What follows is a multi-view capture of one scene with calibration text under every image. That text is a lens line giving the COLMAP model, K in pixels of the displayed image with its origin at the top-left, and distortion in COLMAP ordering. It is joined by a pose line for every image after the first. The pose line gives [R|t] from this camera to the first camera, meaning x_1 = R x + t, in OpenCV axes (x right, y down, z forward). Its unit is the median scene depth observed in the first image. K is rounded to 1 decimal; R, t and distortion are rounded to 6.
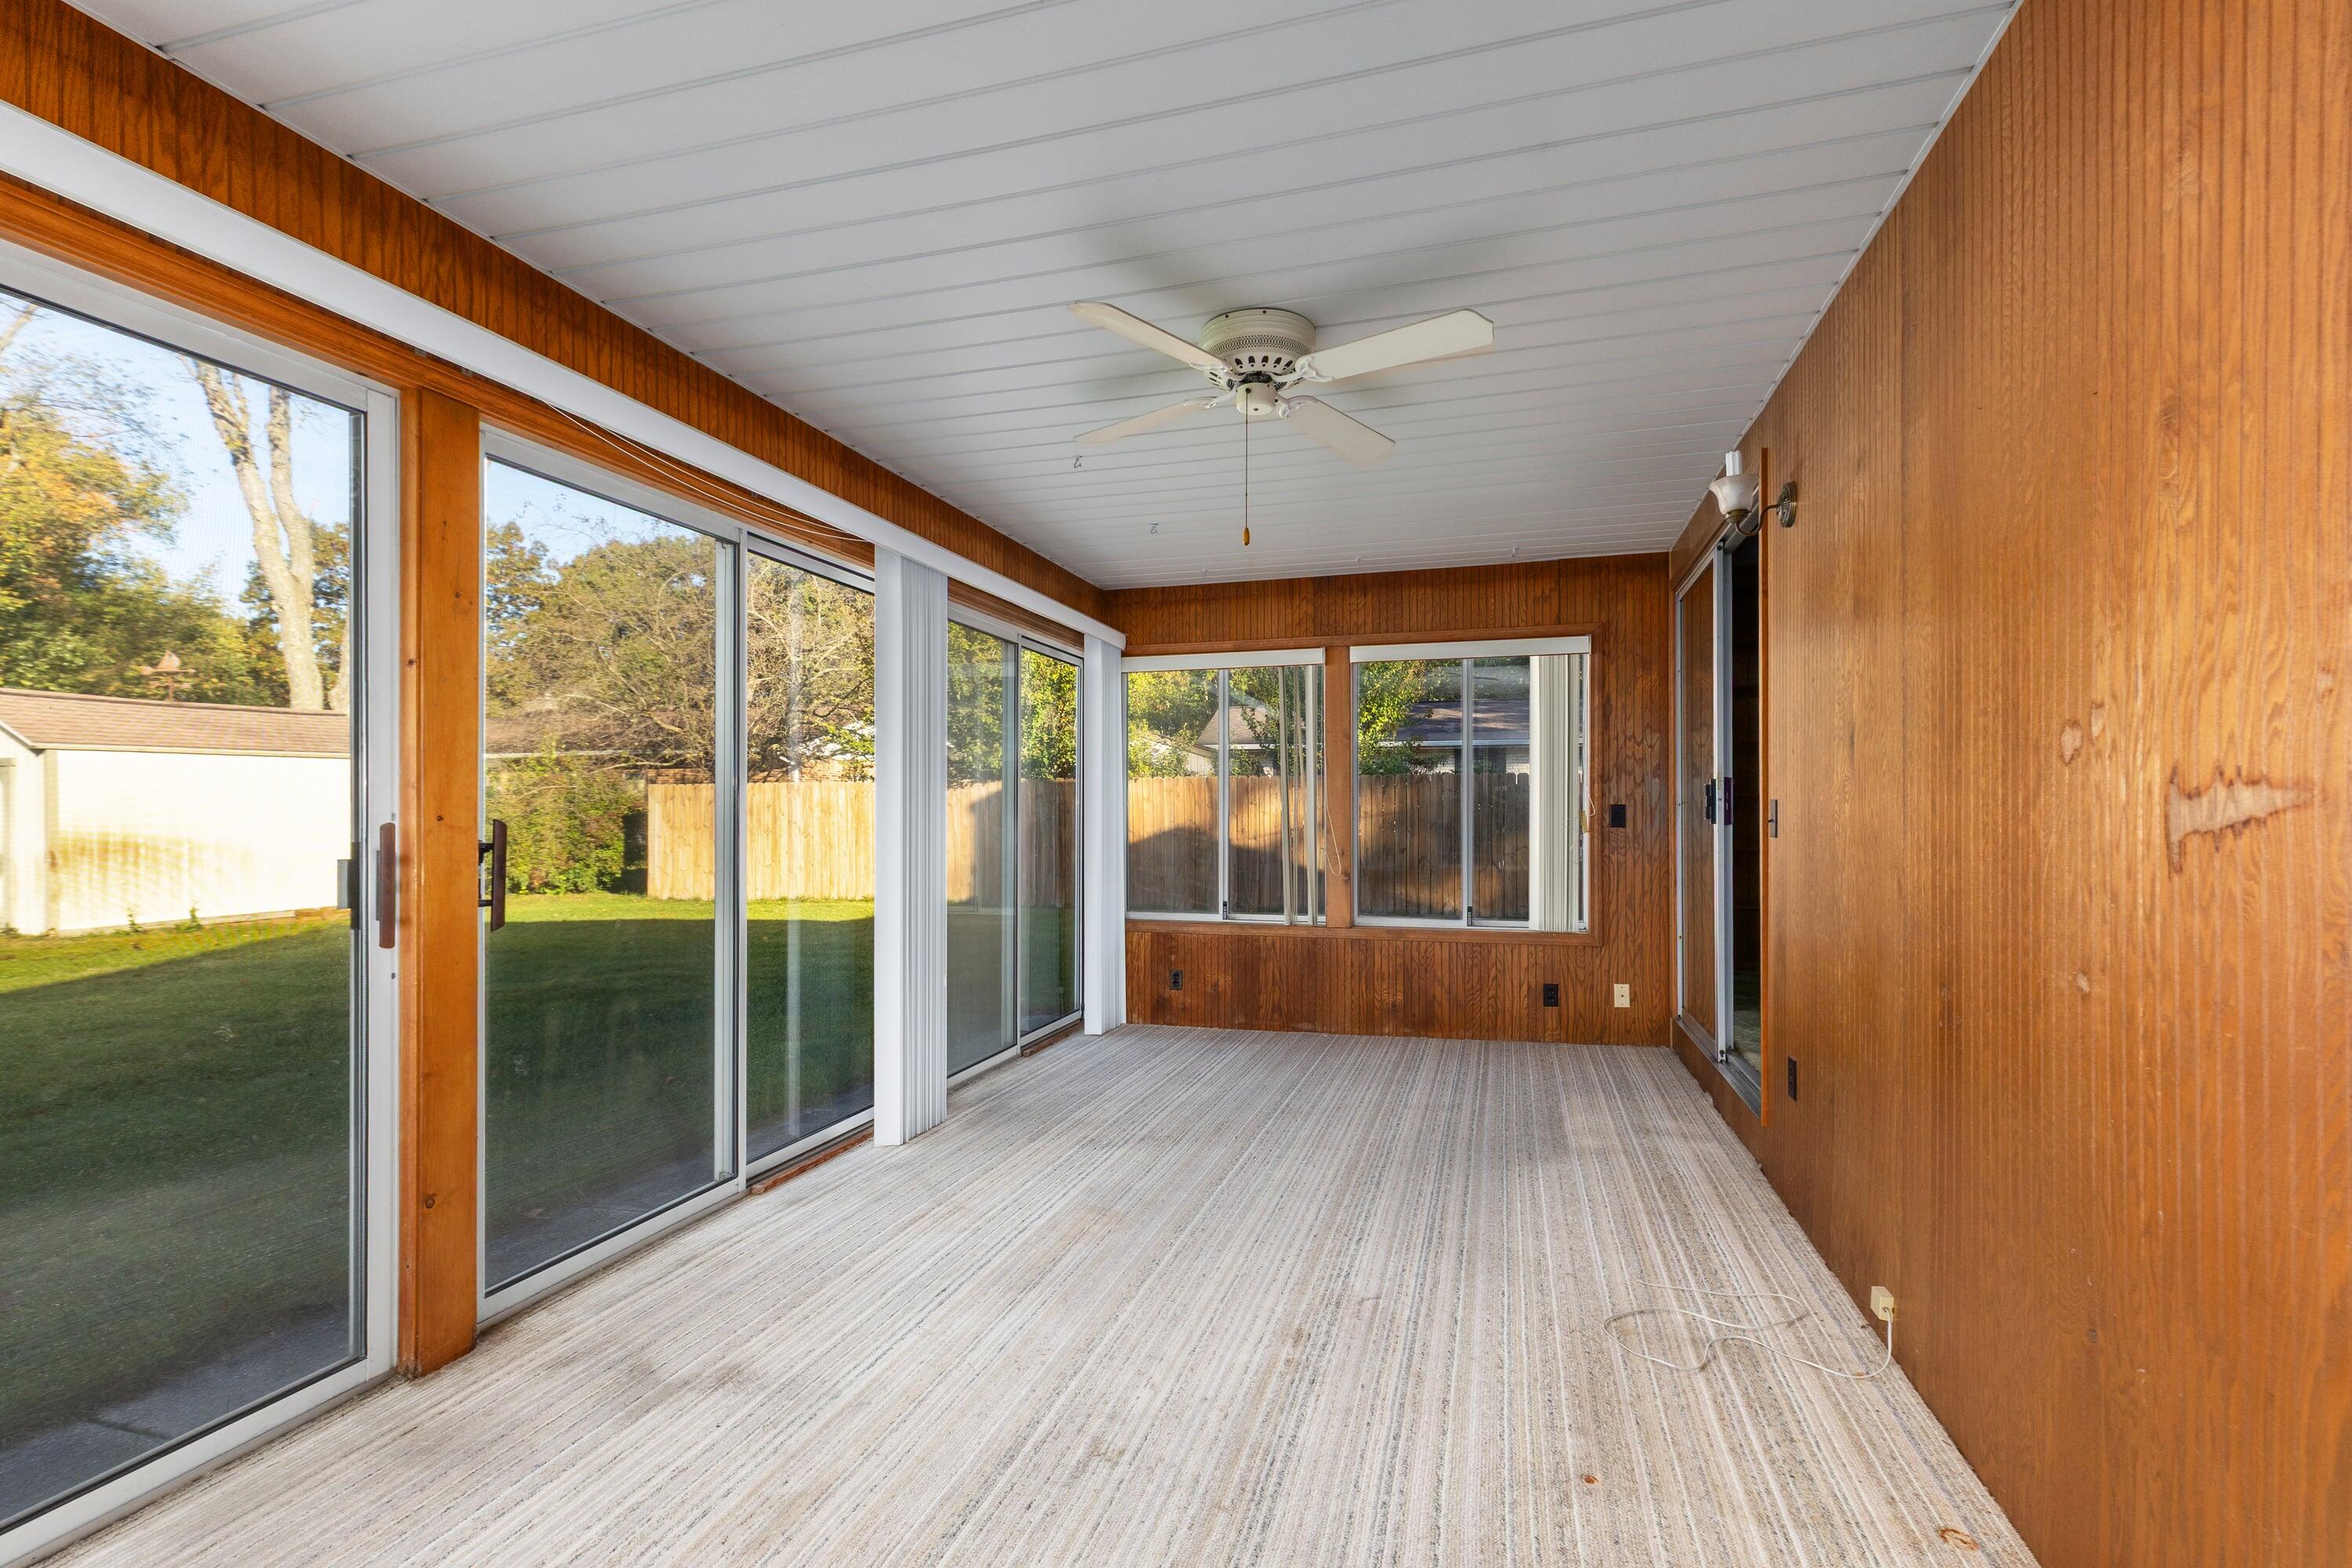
lens RADIAL K [[1065.6, 0, 1187.8], [0, 1065.6, 821.9], [0, 0, 1]] dist [0.009595, -0.002356]
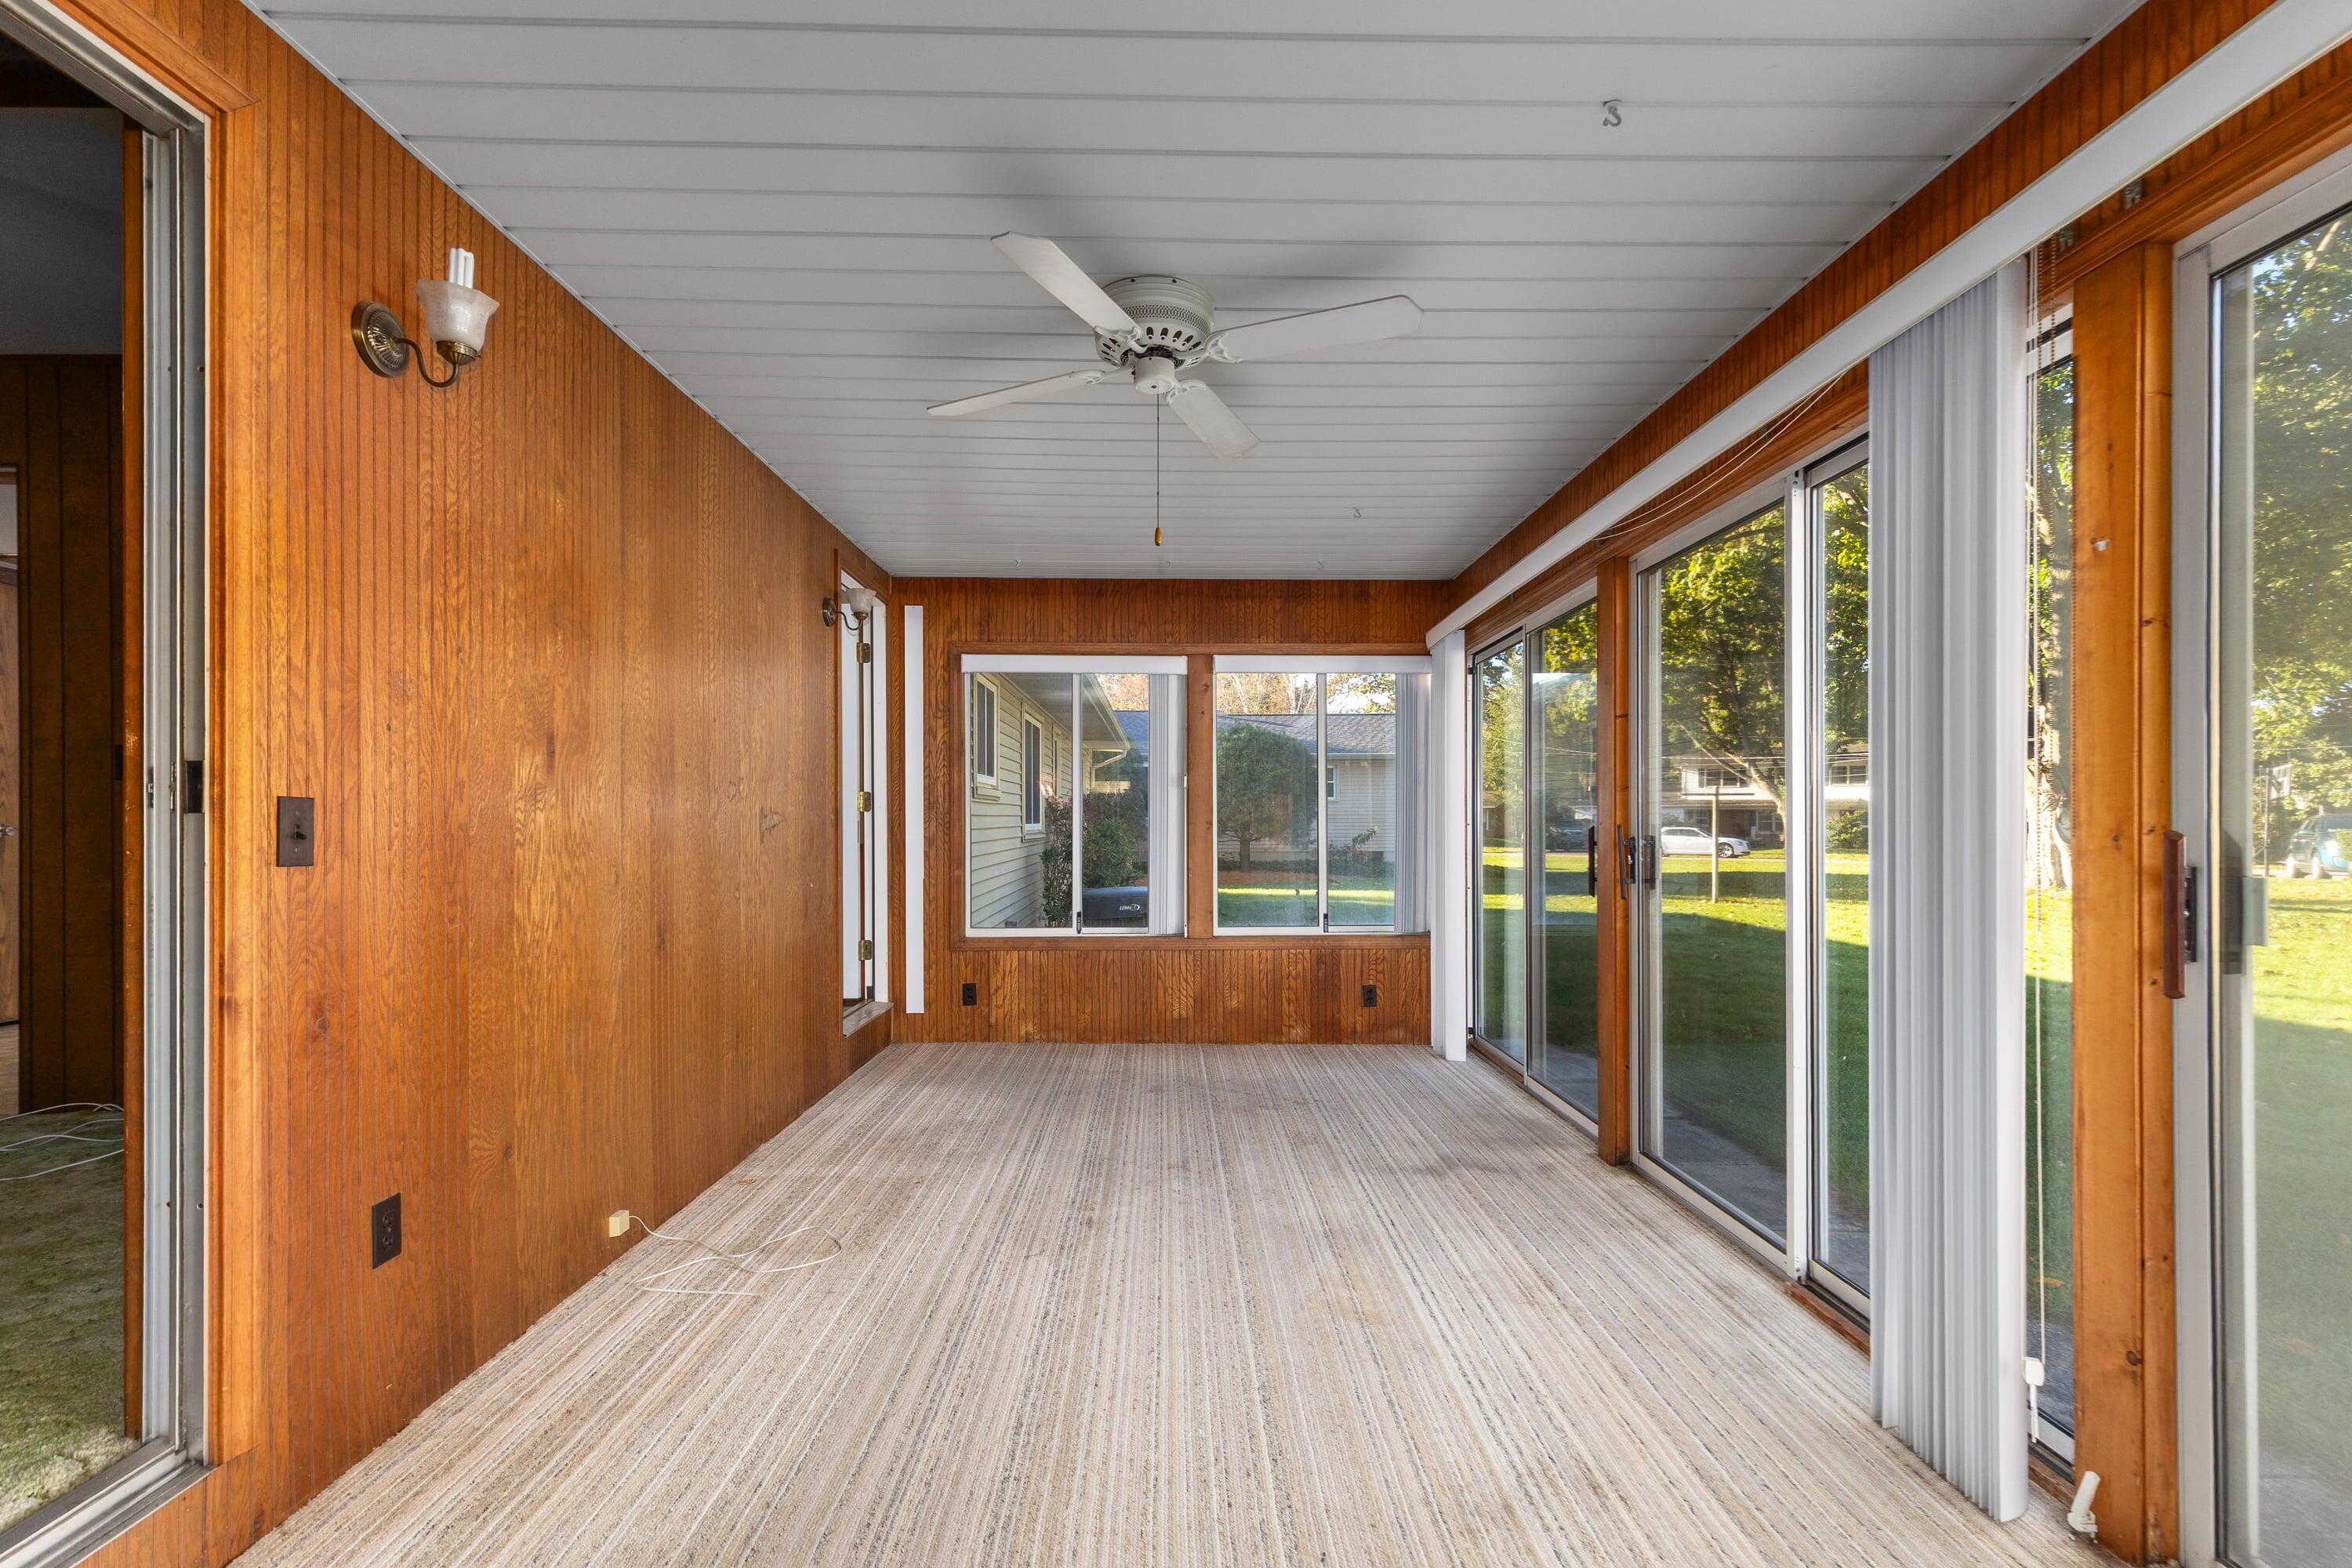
lens RADIAL K [[1065.6, 0, 1174.2], [0, 1065.6, 800.5], [0, 0, 1]] dist [0.009595, -0.002356]
pose [[-0.957173, -0.001083, -0.289514, 0.332037], [0.002035, 0.999943, -0.010471, -0.017442], [0.289509, -0.010611, -0.957116, 1.982922]]
